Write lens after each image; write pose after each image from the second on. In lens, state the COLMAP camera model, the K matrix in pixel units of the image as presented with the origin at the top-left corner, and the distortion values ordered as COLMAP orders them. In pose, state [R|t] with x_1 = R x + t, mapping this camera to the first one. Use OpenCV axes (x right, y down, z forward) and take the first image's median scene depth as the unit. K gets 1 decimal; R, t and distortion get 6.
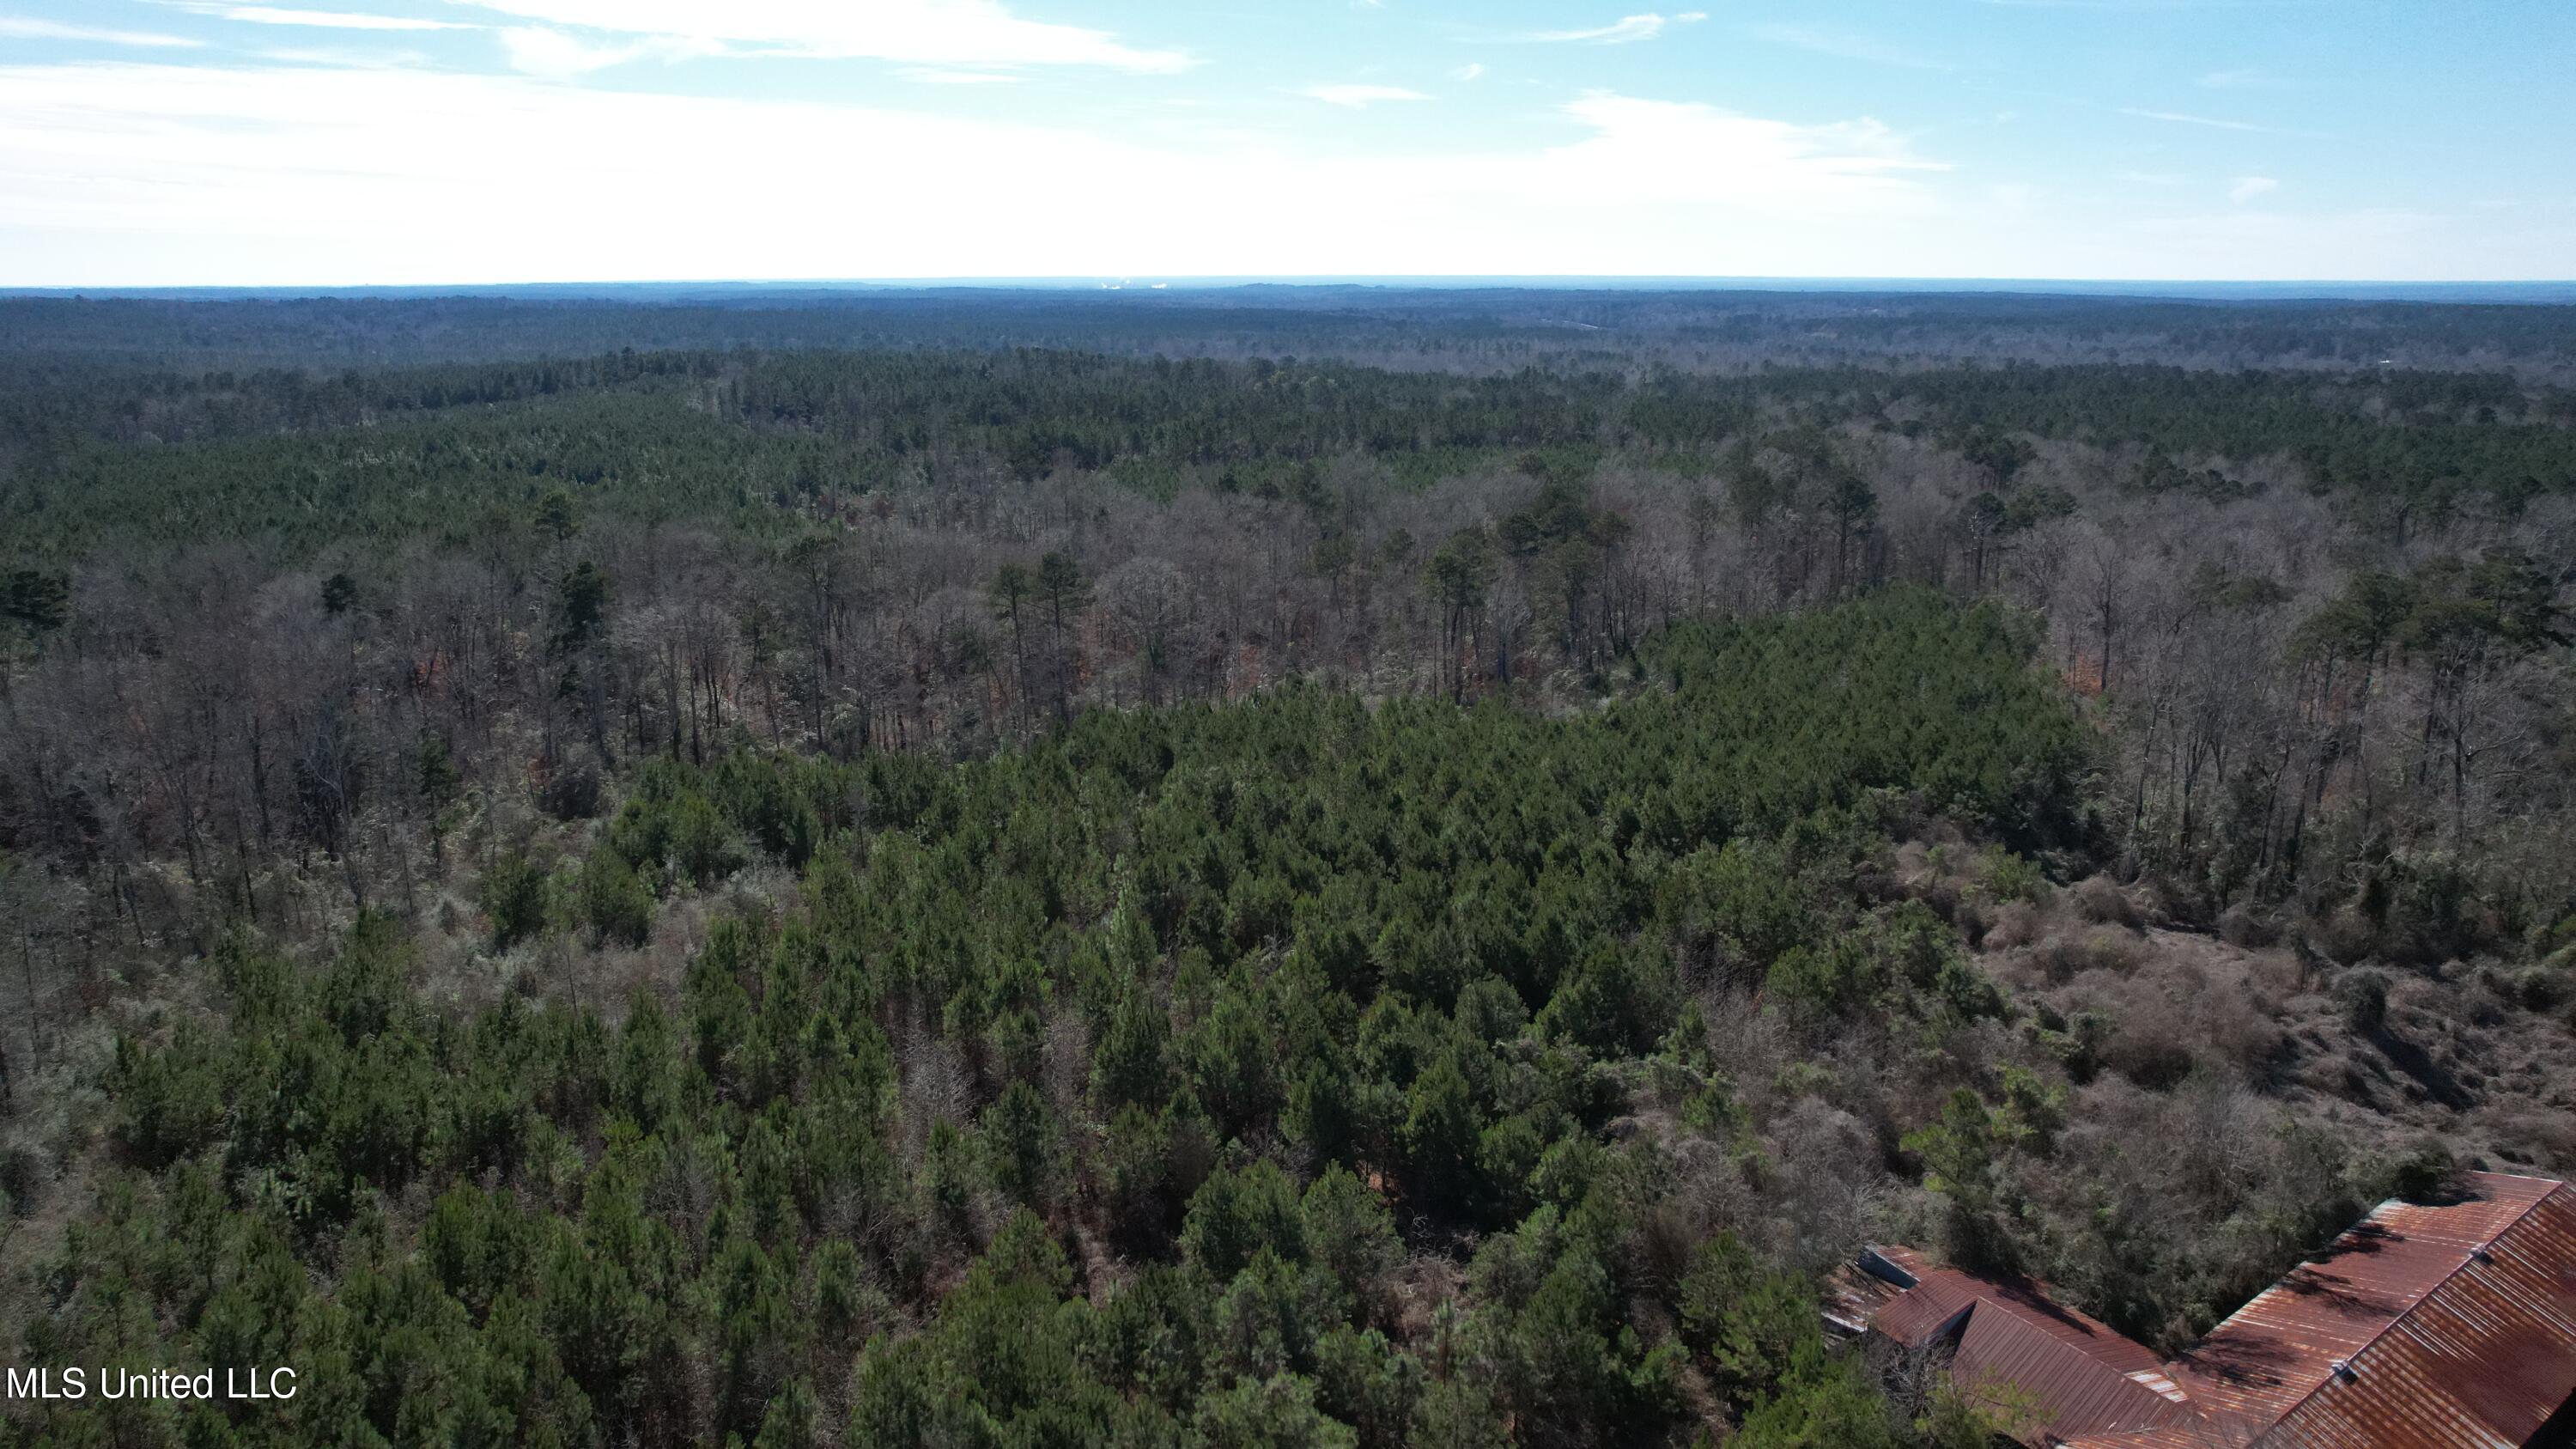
lens RADIAL K [[1645.2, 0, 1285.3], [0, 1645.2, 703.4], [0, 0, 1]] dist [-0.076281, 0.069429]
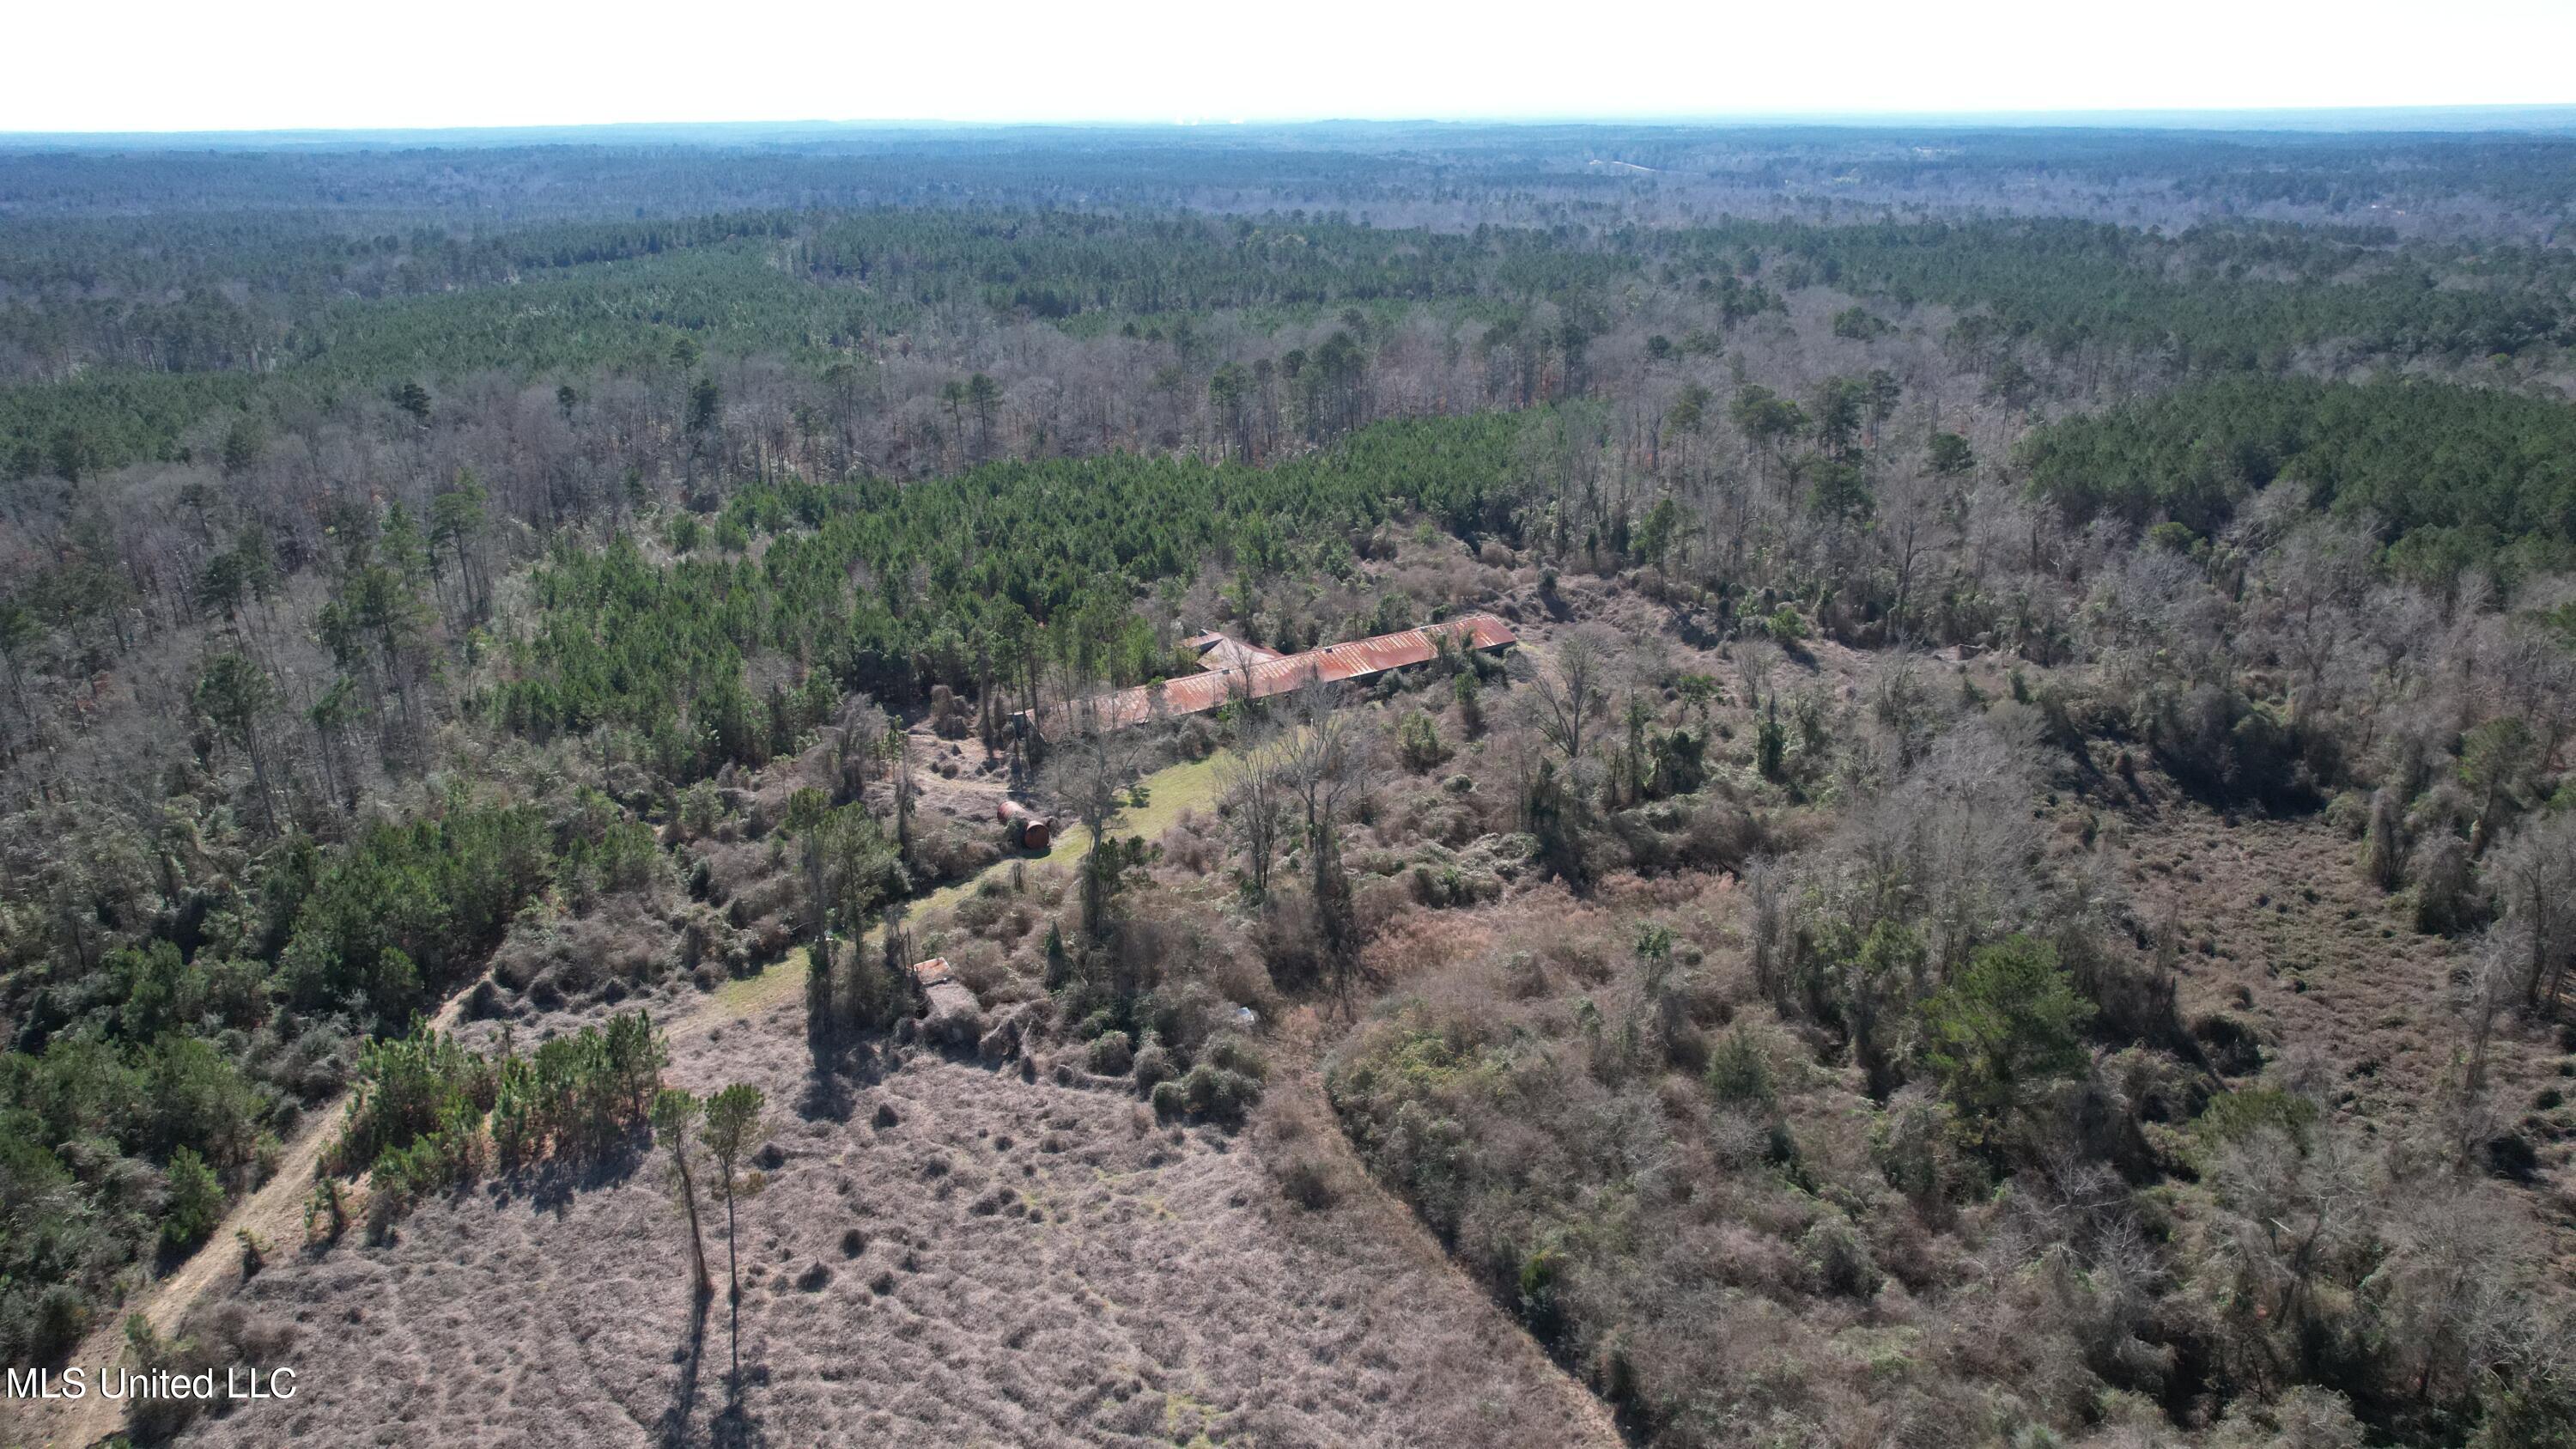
lens RADIAL K [[1645.2, 0, 1282.8], [0, 1645.2, 713.2], [0, 0, 1]] dist [-0.076281, 0.069429]
pose [[0.998588, 0.012068, -0.051738, 0.116262], [-0.006830, 0.994939, 0.100249, 0.037684], [0.052686, -0.099754, 0.993616, -0.303993]]
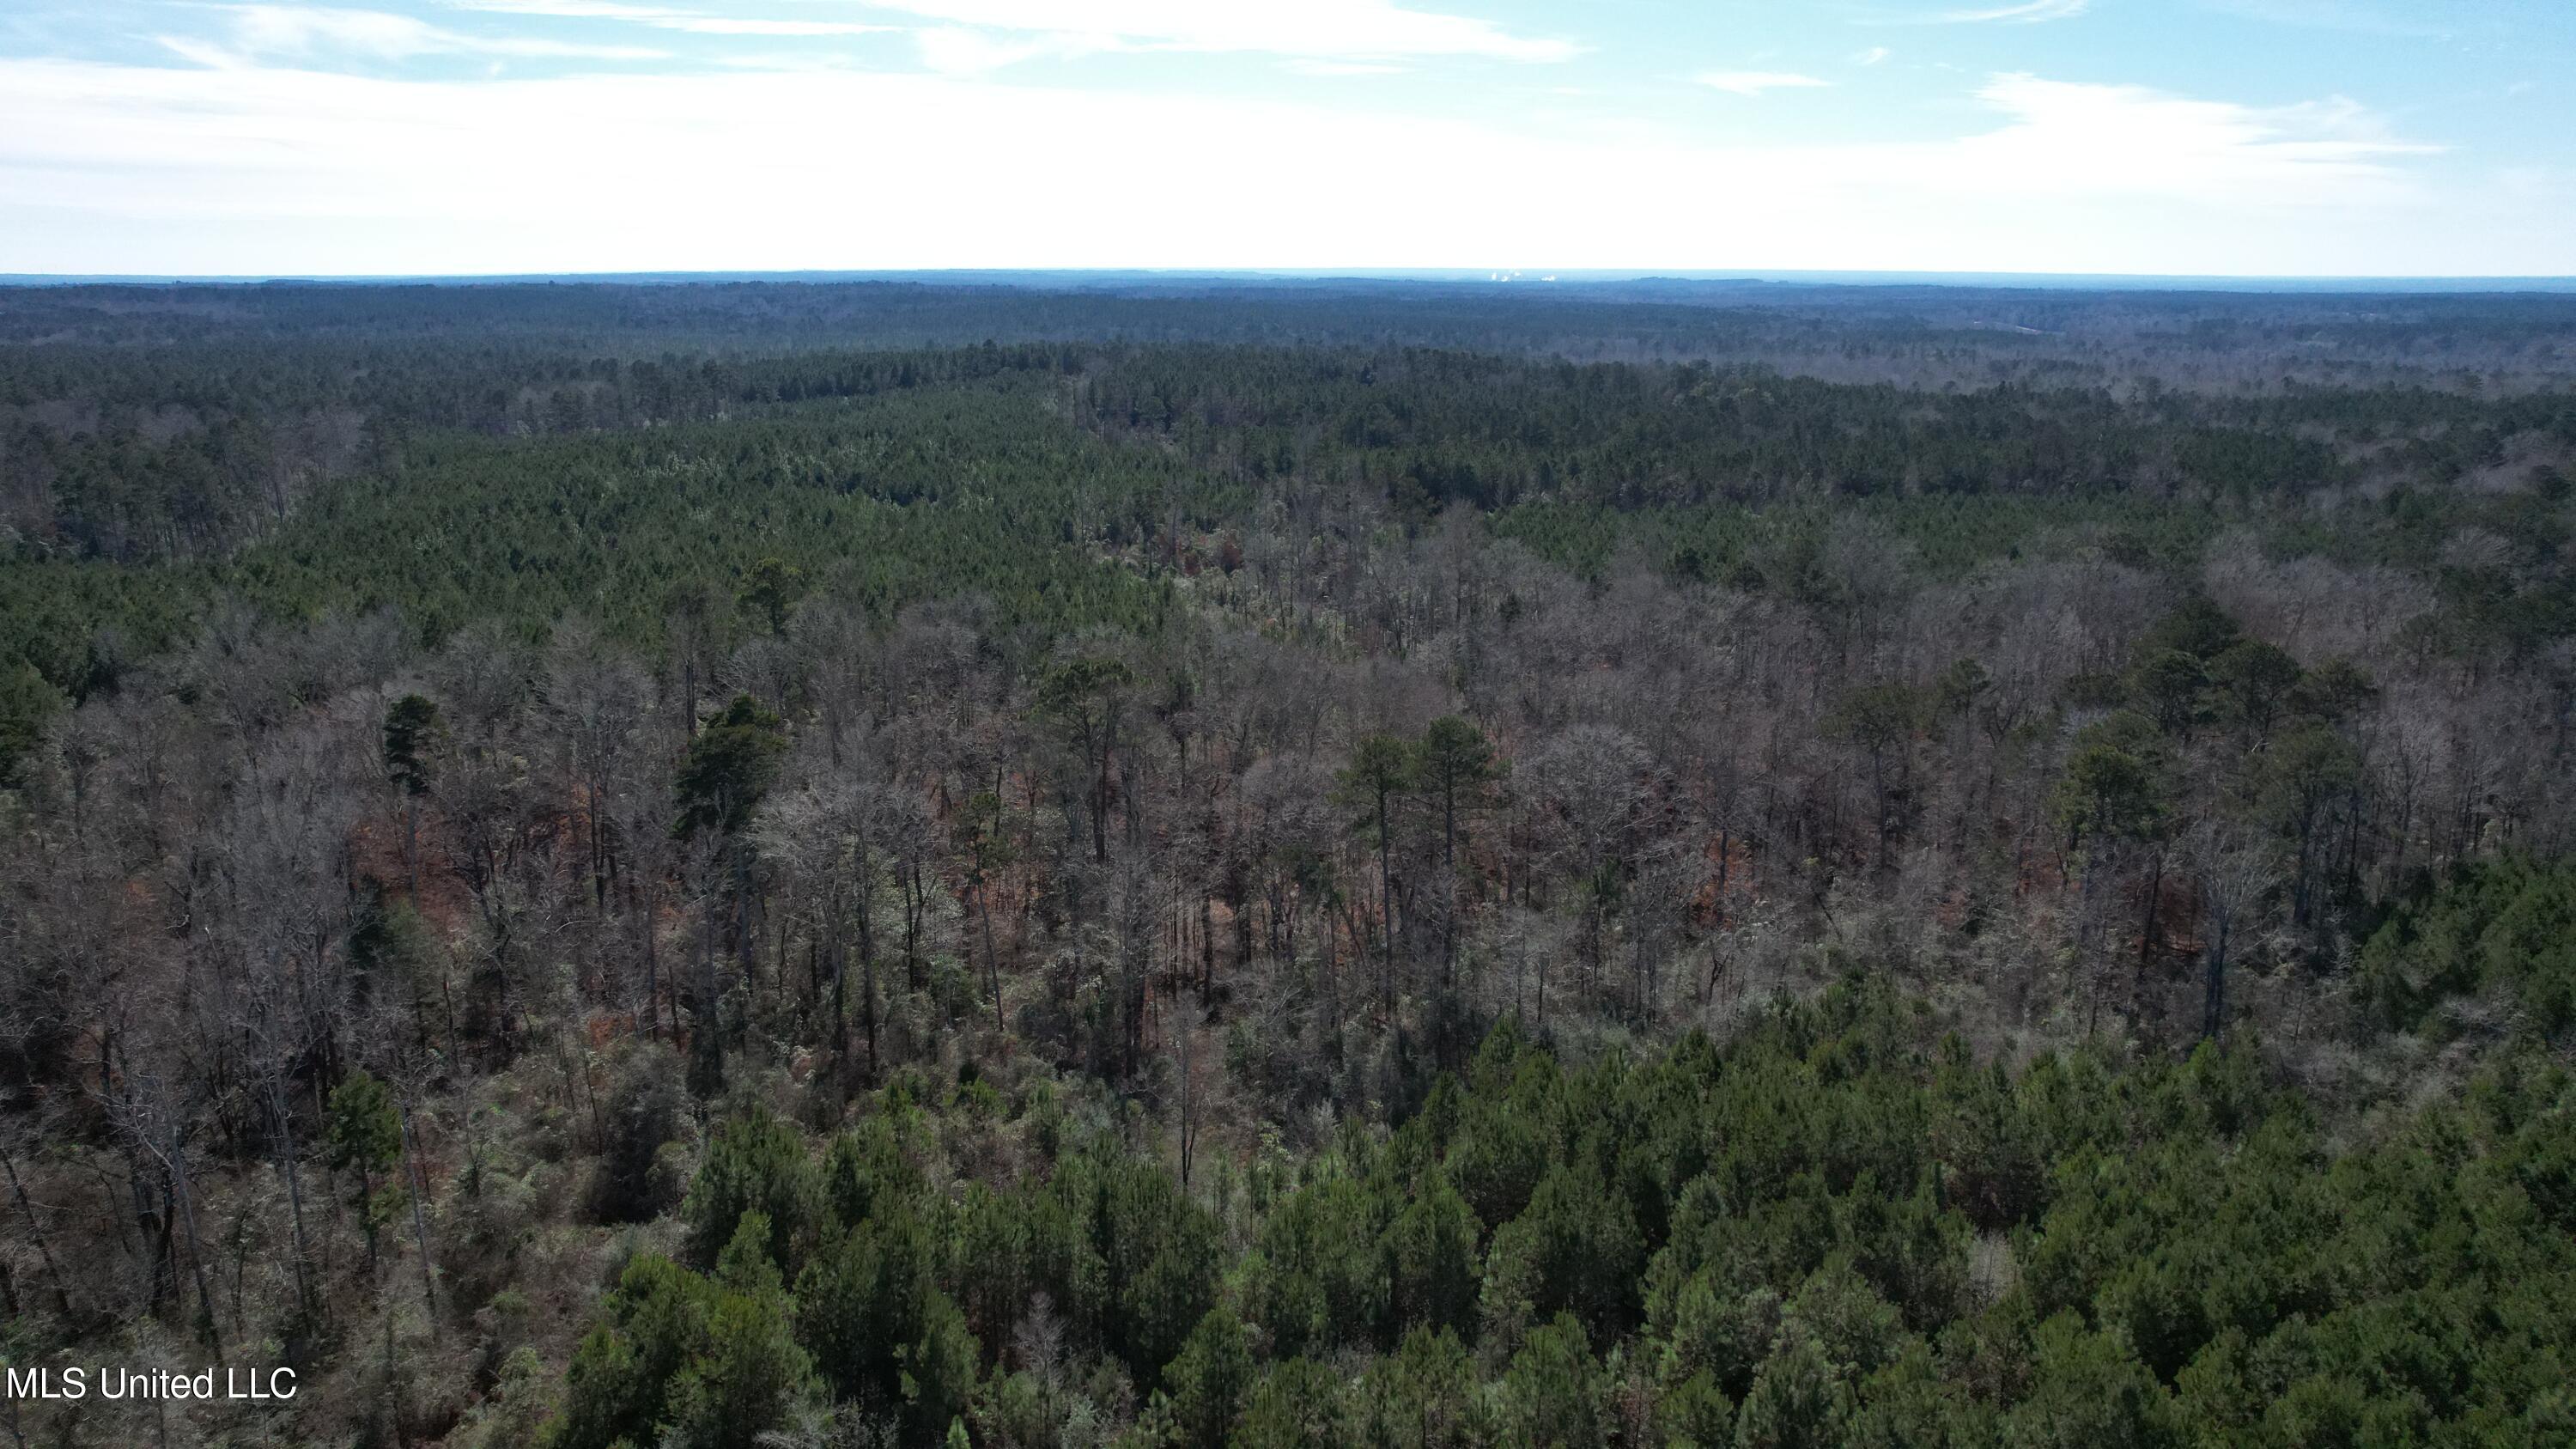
lens RADIAL K [[1645.2, 0, 1291.6], [0, 1645.2, 698.7], [0, 0, 1]] dist [-0.076281, 0.069429]
pose [[0.974723, 0.060272, -0.215134, -0.029649], [-0.059842, 0.998172, 0.008519, -0.045343], [0.215254, 0.004571, 0.976547, 0.170545]]
